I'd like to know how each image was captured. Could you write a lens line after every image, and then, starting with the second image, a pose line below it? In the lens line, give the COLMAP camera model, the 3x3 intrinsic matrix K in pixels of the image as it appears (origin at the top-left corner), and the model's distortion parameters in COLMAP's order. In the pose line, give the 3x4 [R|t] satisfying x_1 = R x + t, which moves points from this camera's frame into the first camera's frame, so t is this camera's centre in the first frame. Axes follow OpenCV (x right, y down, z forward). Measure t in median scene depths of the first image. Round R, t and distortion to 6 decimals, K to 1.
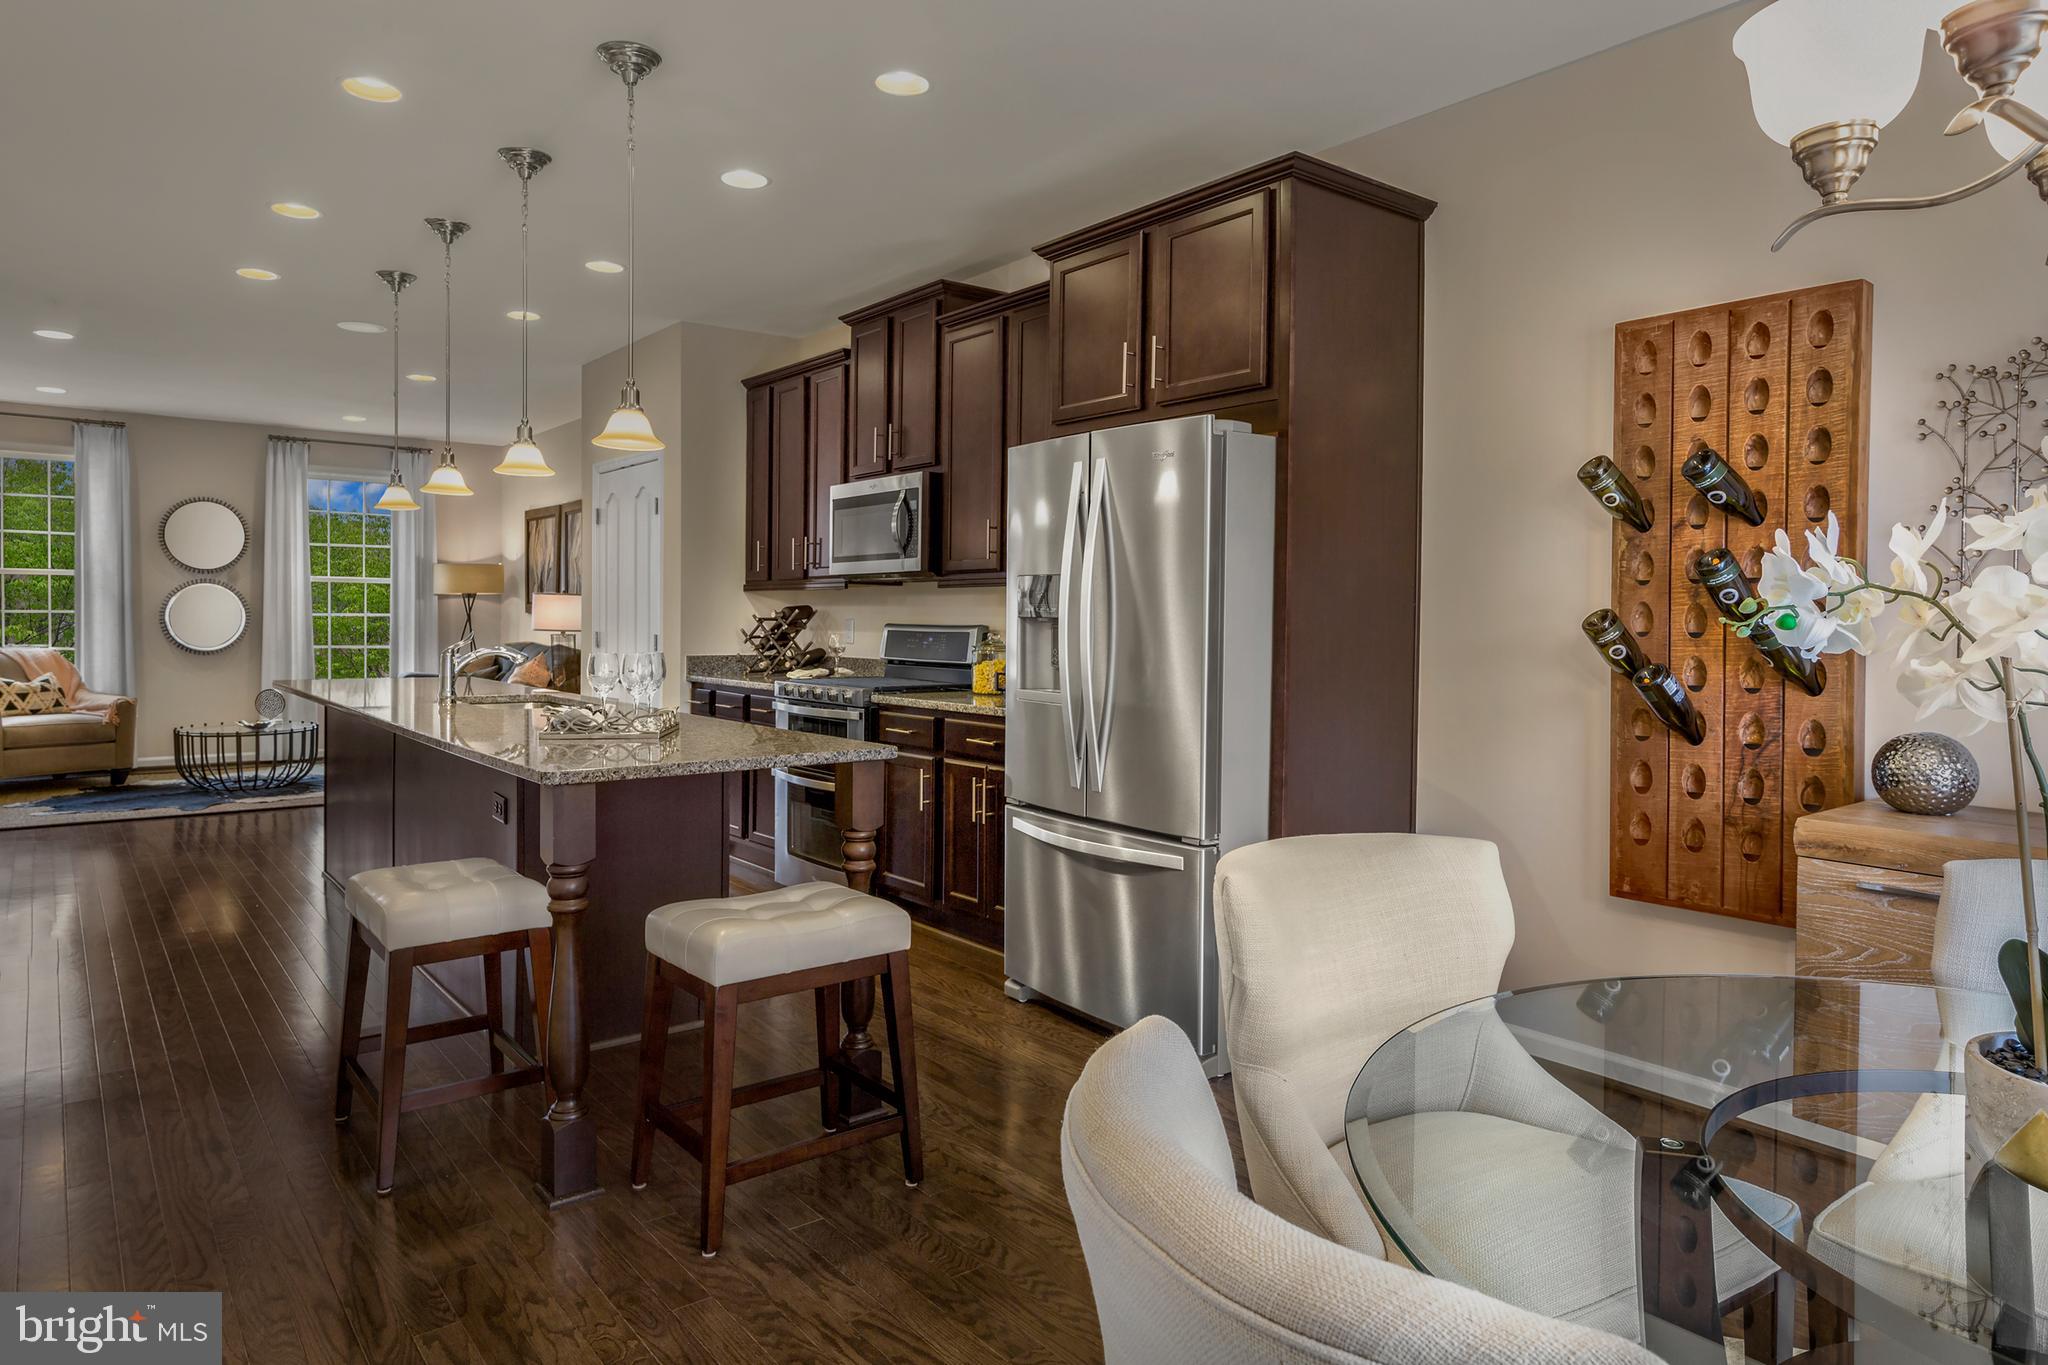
lens RADIAL K [[1247.3, 0, 1024.7], [0, 1247.3, 636.3], [0, 0, 1]] dist [0.000711, 0.003215]
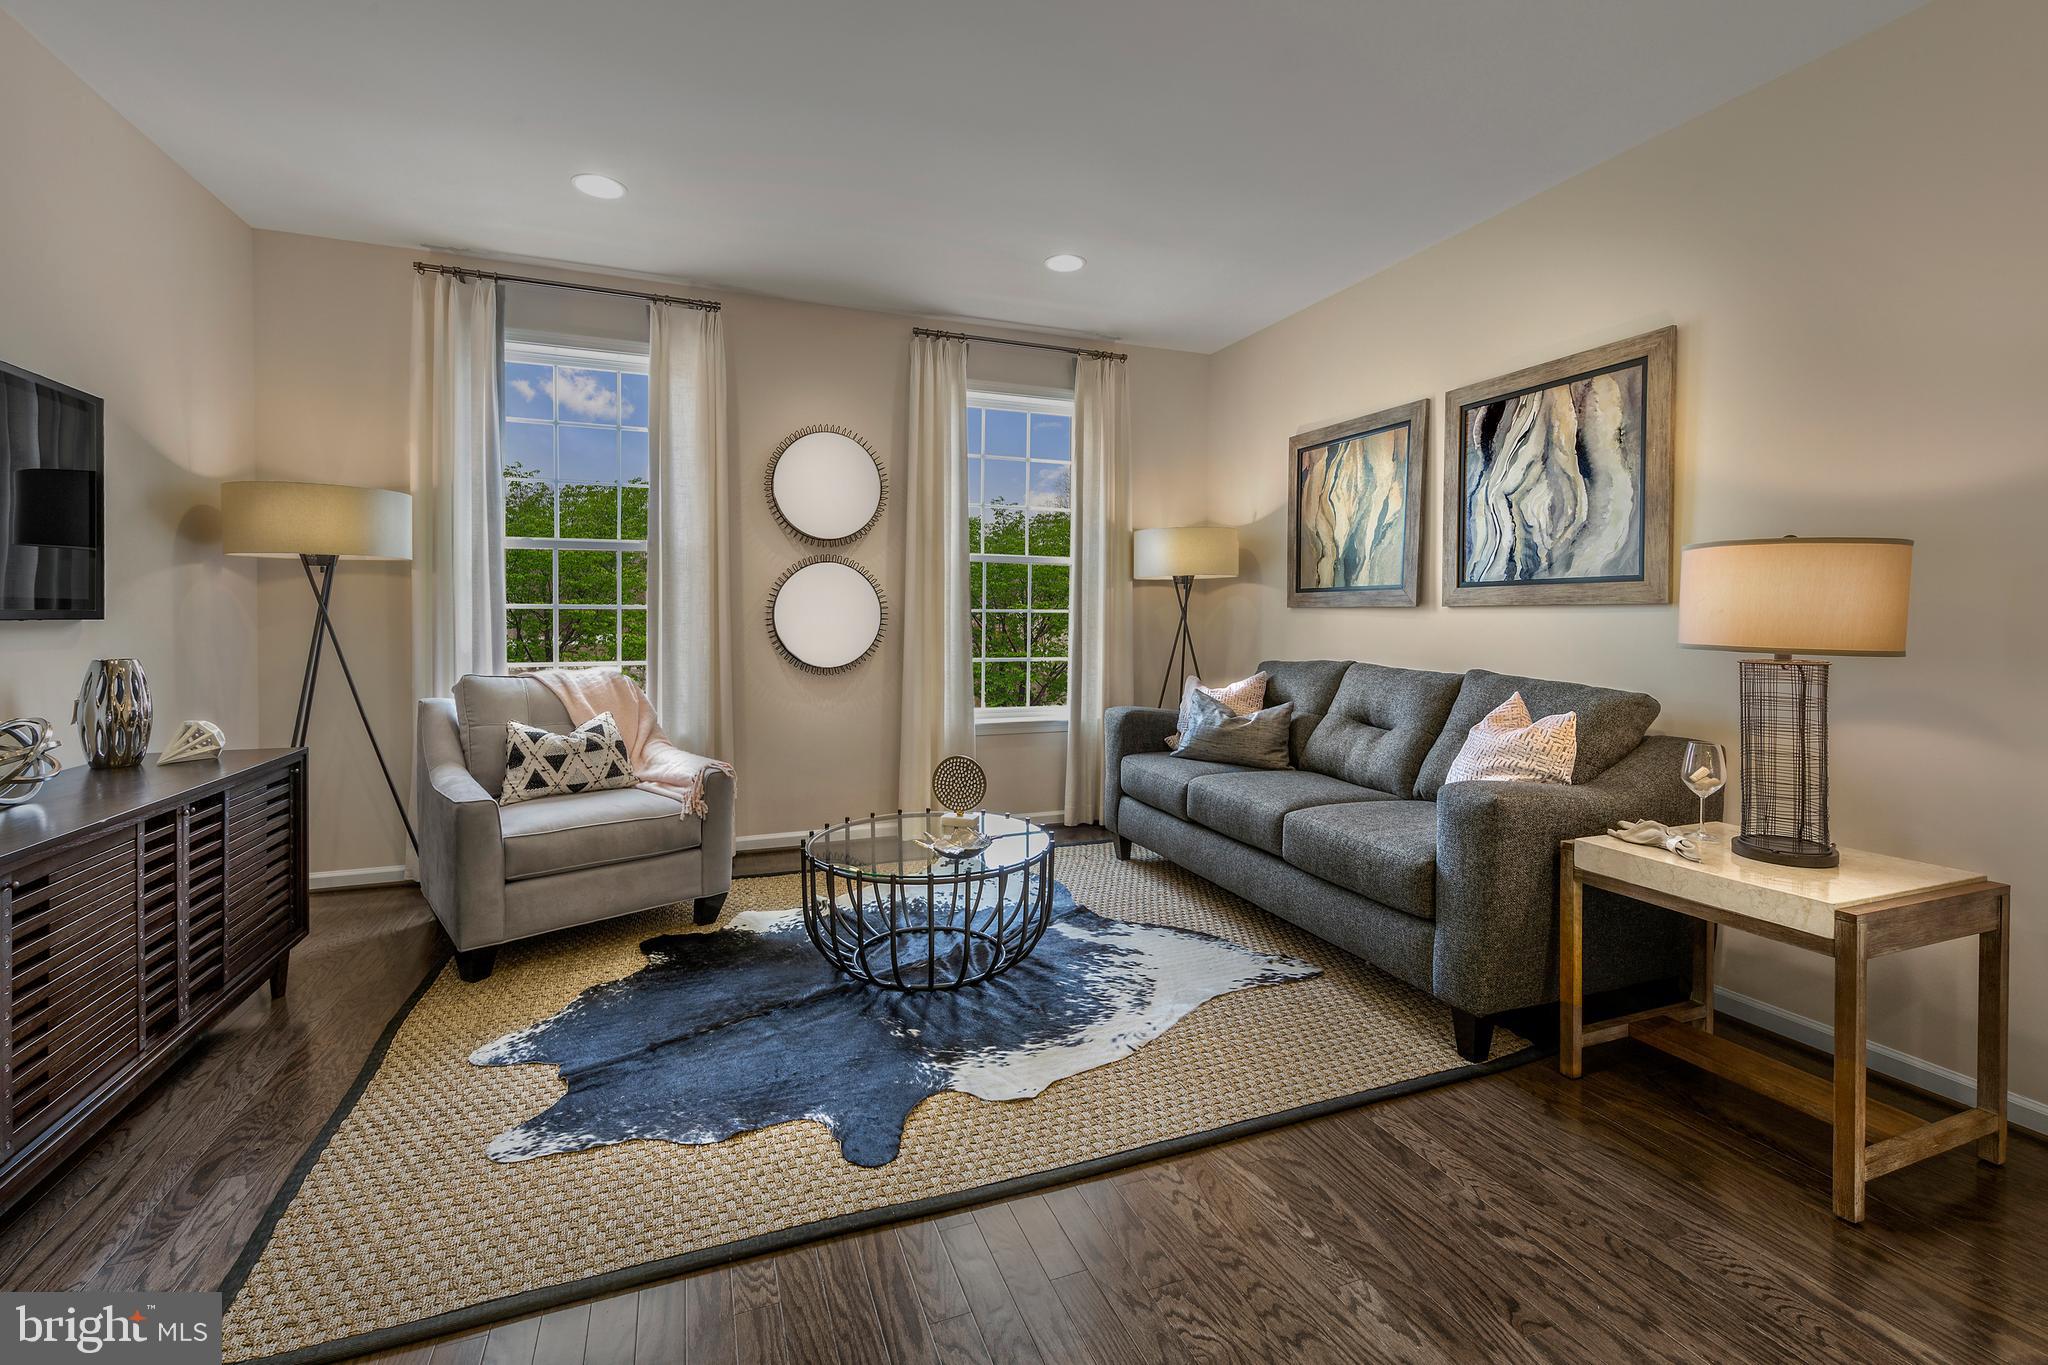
lens RADIAL K [[888.7, 0, 1011.3], [0, 888.7, 622.4], [0, 0, 1]] dist [0.019053, 0.000113]
pose [[0.952633, 0.000741, -0.304120, -0.493362], [-0.003165, 0.999967, -0.007476, -0.010054], [0.304105, 0.008085, 0.952604, 0.686801]]
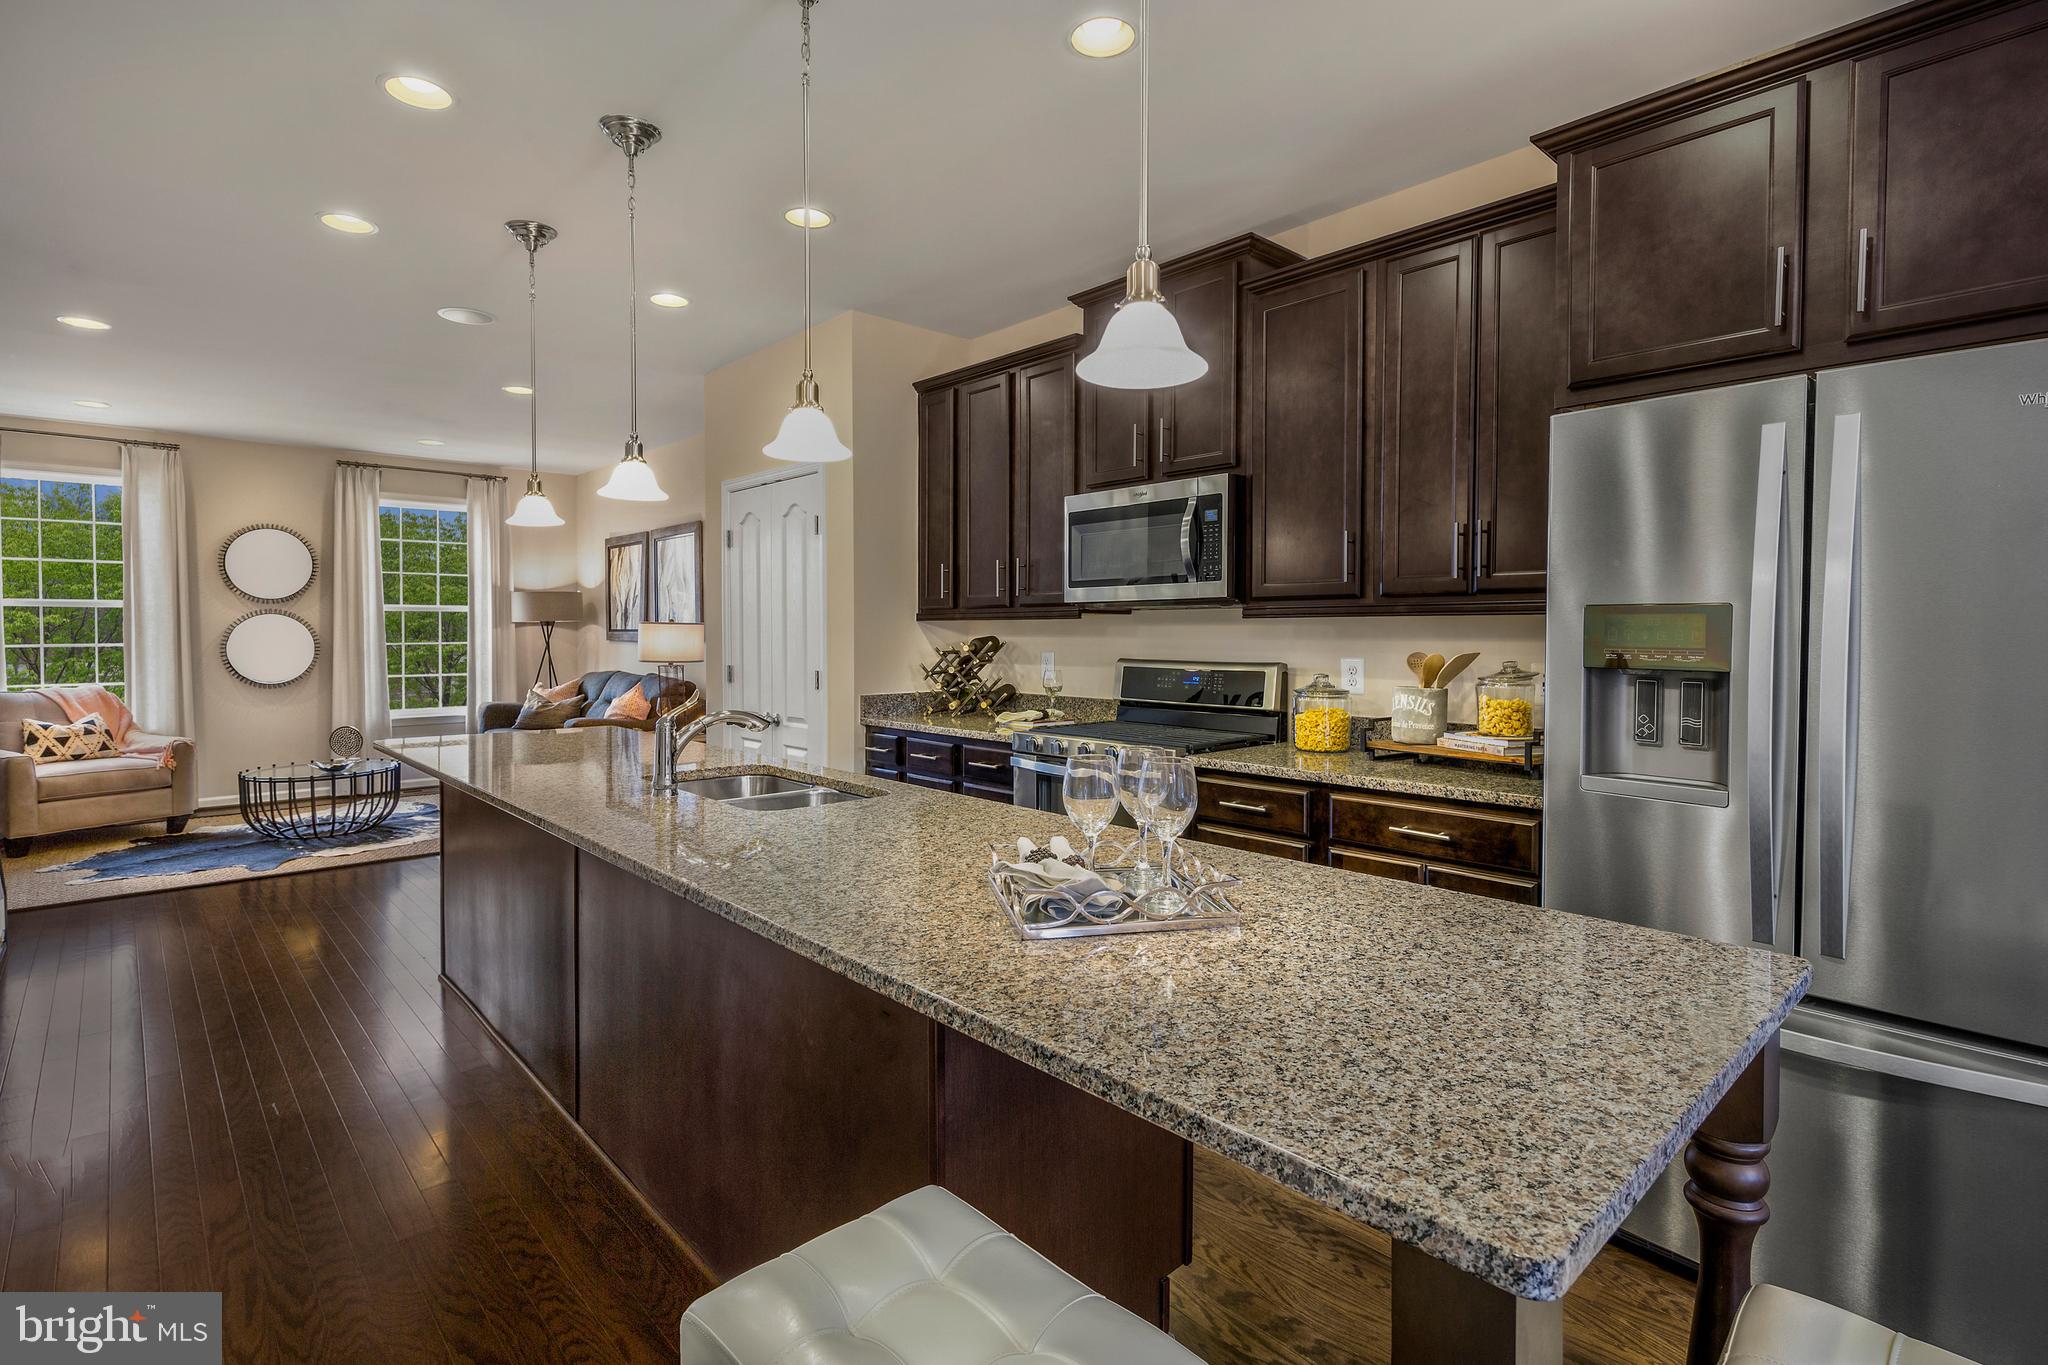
lens RADIAL K [[979.9, 0, 1020.9], [0, 979.9, 647.2], [0, 0, 1]] dist [0.005500, -0.002401]
pose [[0.996929, -0.011357, 0.077483, -0.159821], [0.011129, 0.999932, 0.003372, -0.014633], [-0.077517, -0.002499, 0.996988, 0.231056]]
